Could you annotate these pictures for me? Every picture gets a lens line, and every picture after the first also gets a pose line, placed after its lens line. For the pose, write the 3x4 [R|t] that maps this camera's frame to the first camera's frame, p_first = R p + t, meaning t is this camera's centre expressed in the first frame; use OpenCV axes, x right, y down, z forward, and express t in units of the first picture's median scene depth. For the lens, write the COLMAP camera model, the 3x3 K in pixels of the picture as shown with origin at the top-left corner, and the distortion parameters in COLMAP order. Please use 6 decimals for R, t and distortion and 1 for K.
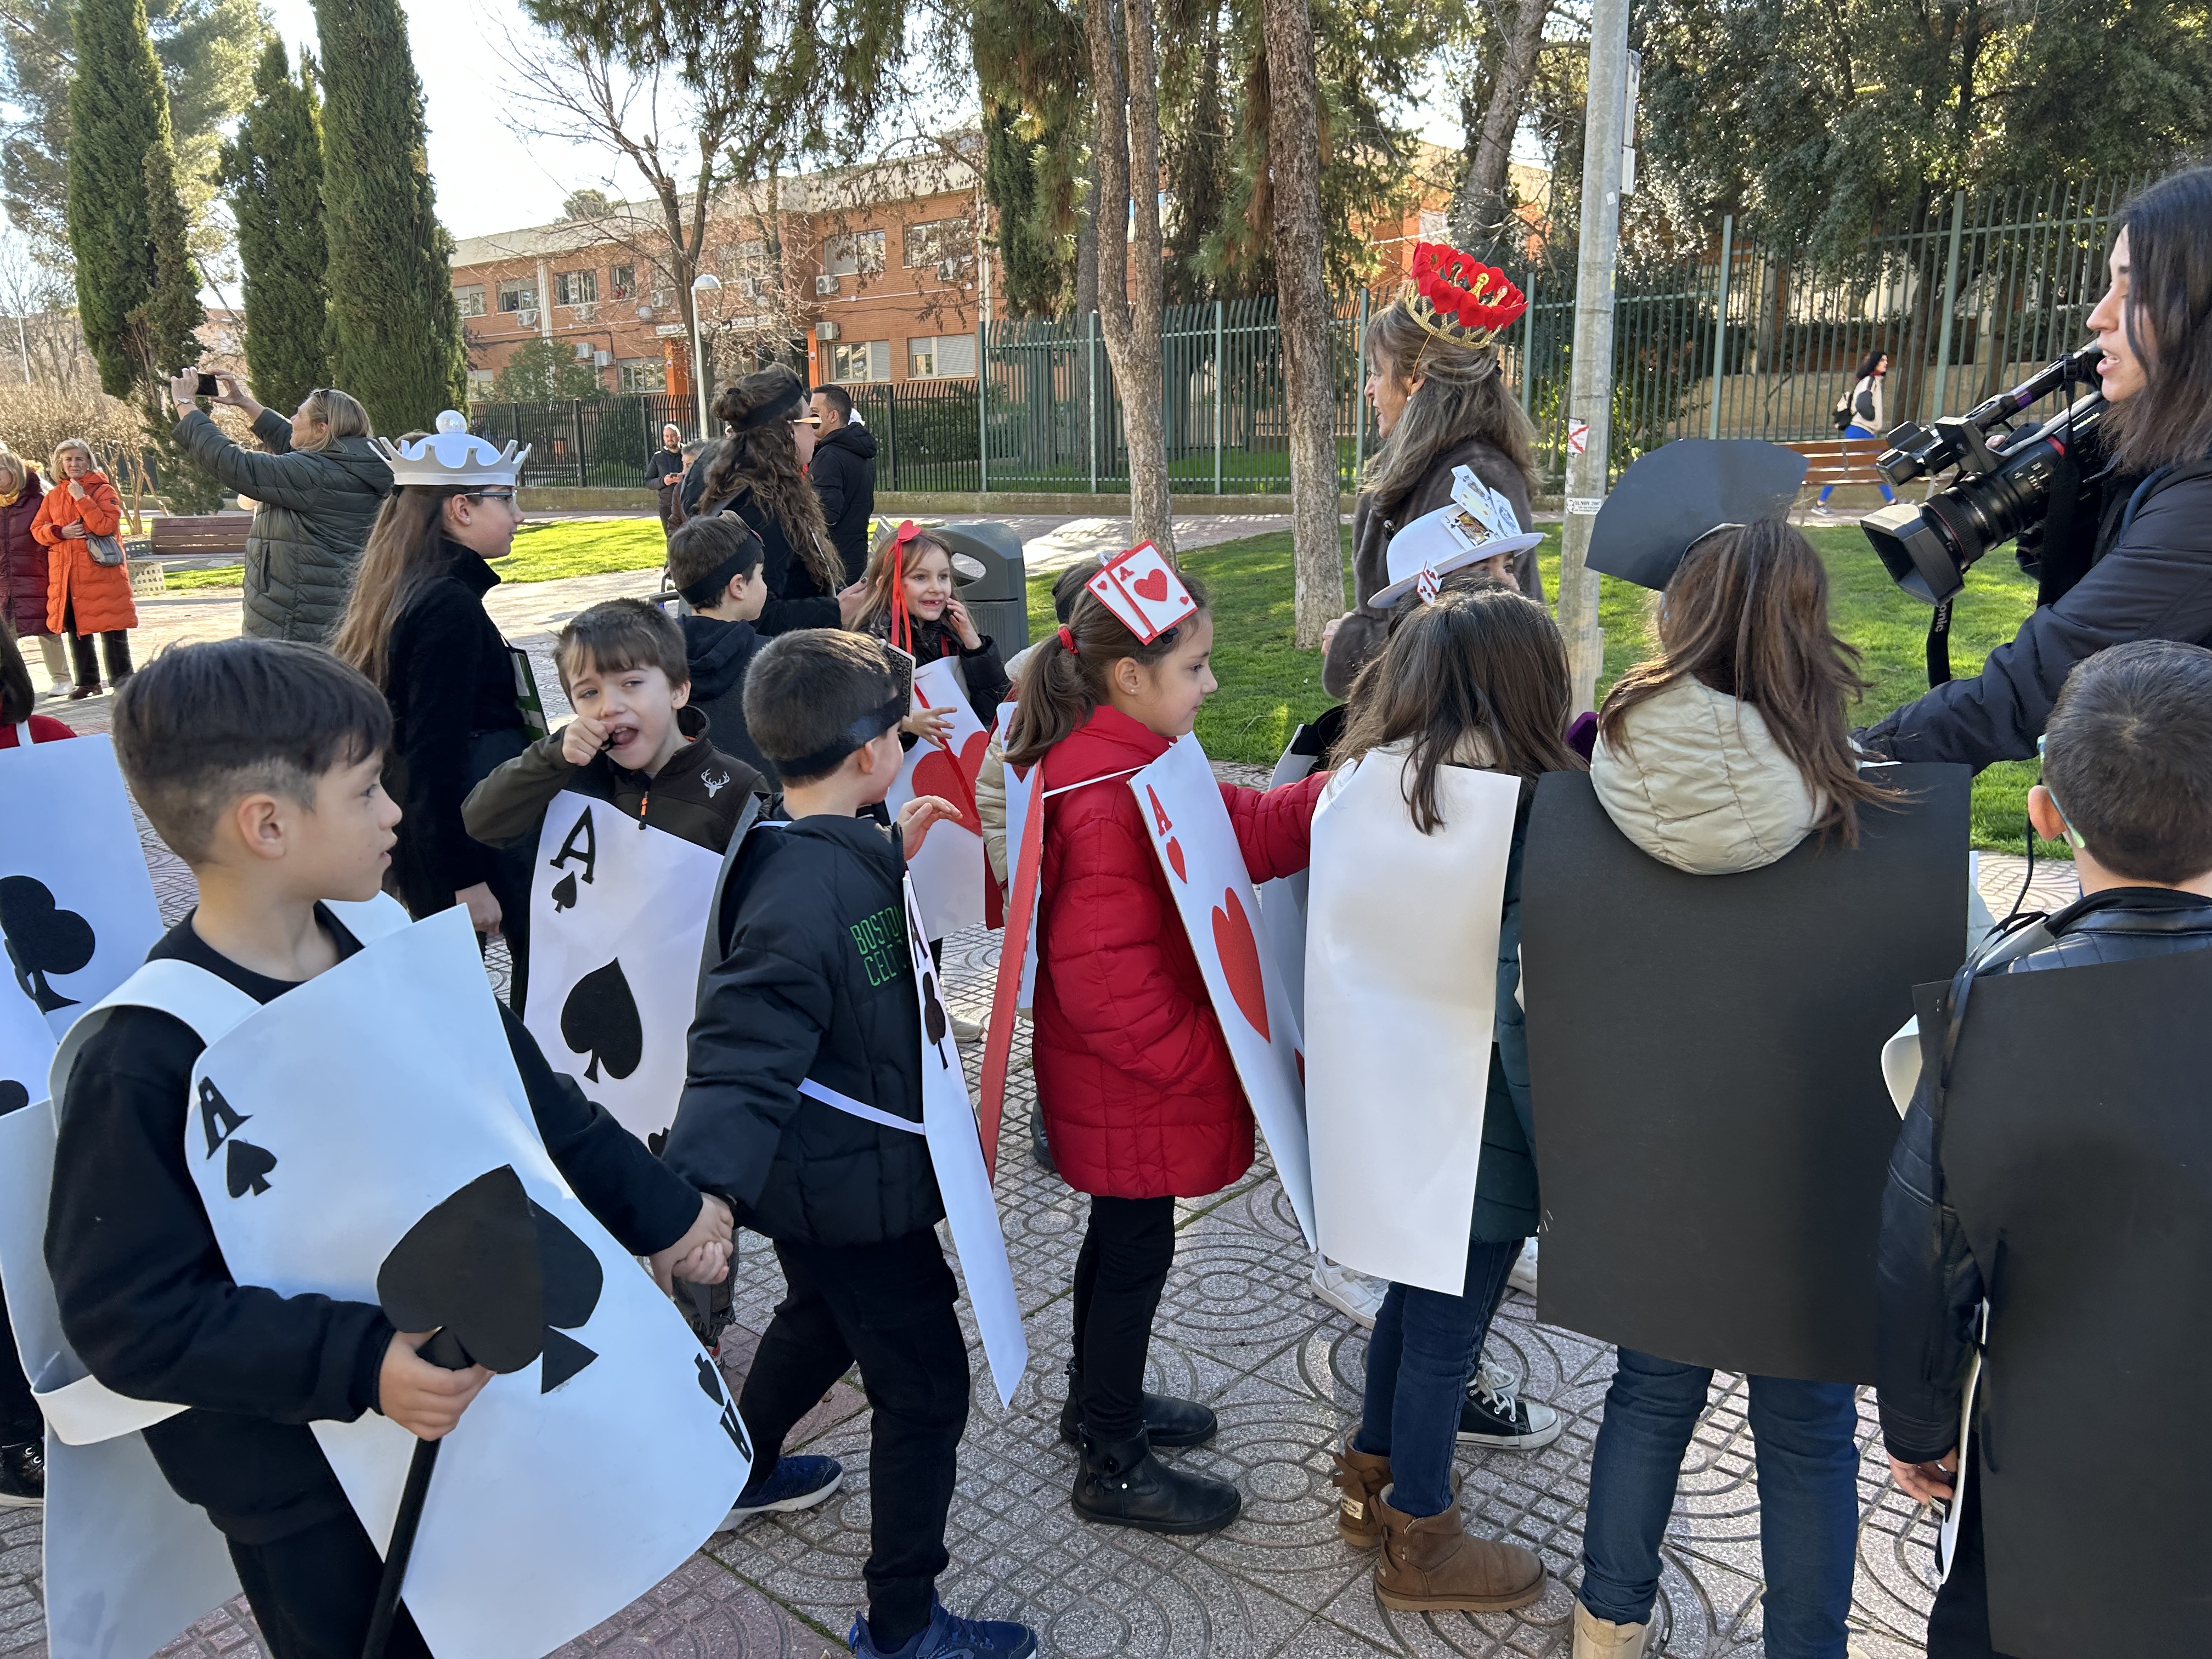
lens RADIAL K [[1662.8, 0, 1104.8], [0, 1662.8, 836.2], [0, 0, 1]] dist [0.042544, -0.045289]
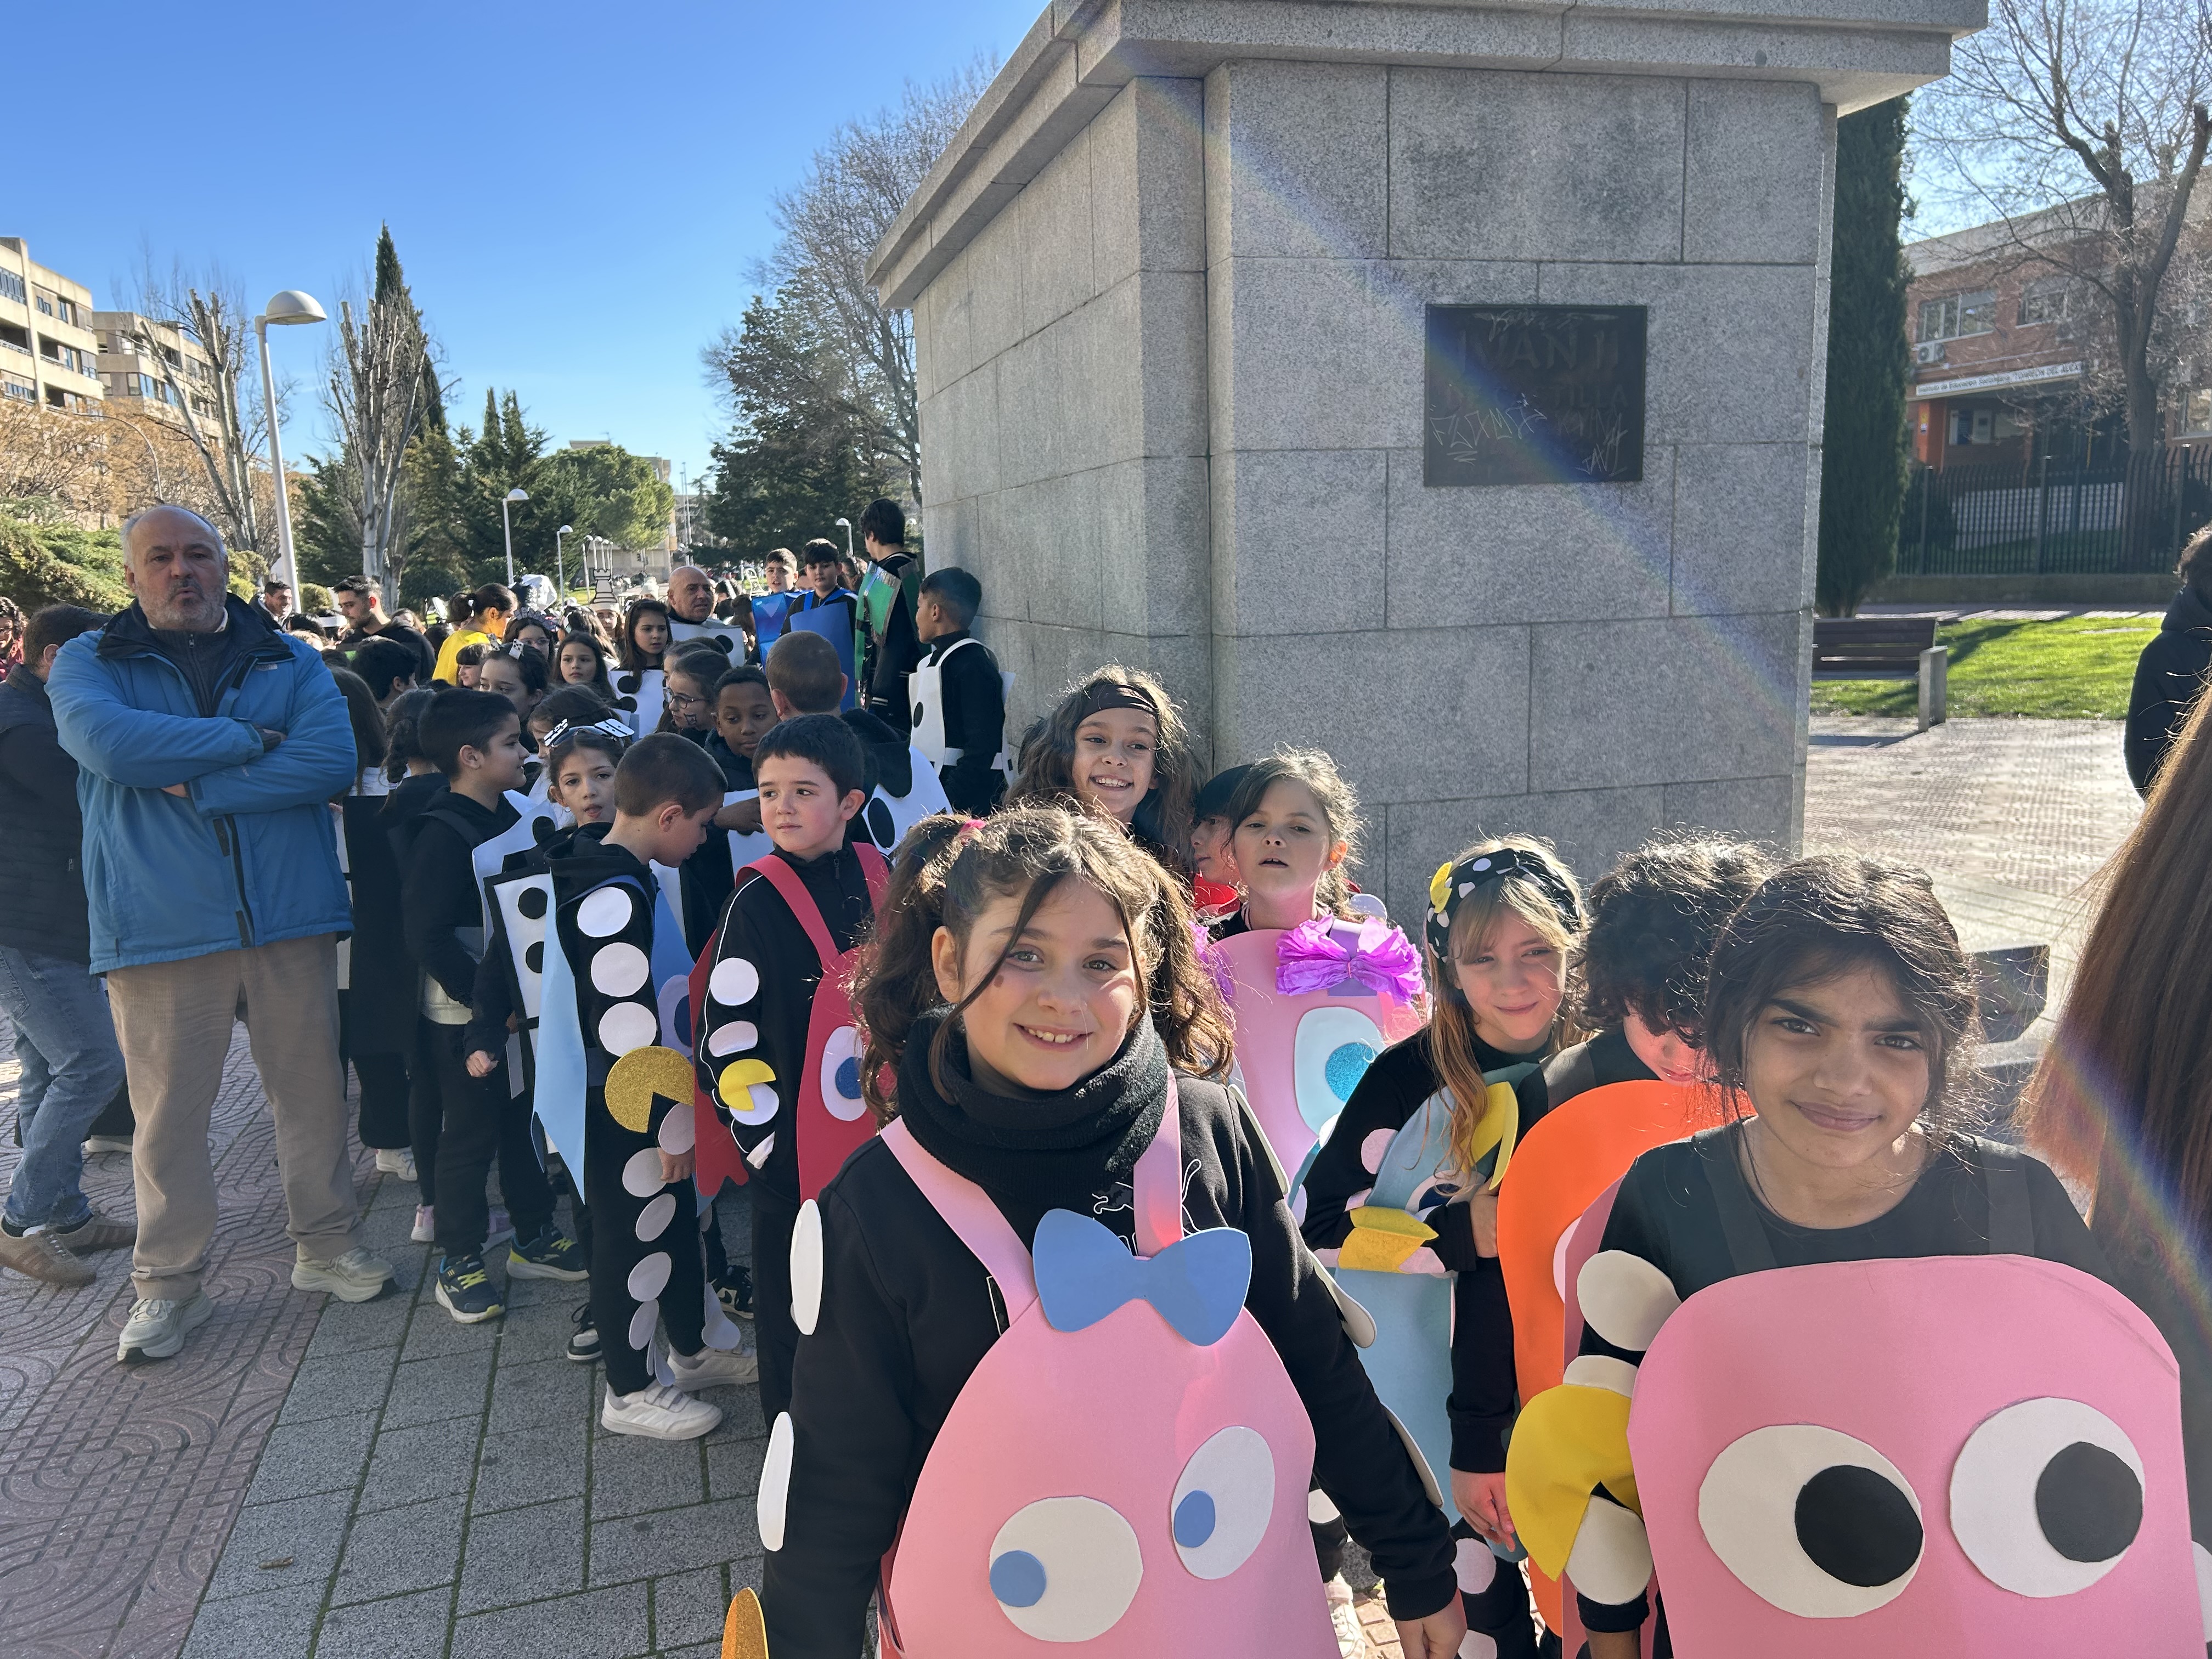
lens RADIAL K [[1669.1, 0, 1106.0], [0, 1669.1, 829.5], [0, 0, 1]] dist [0.036347, -0.037162]
pose [[0.835079, 0.074509, -0.545062, -0.240427], [-0.103979, 0.994304, -0.023386, -0.031024], [0.540215, 0.076204, 0.838070, 0.140069]]
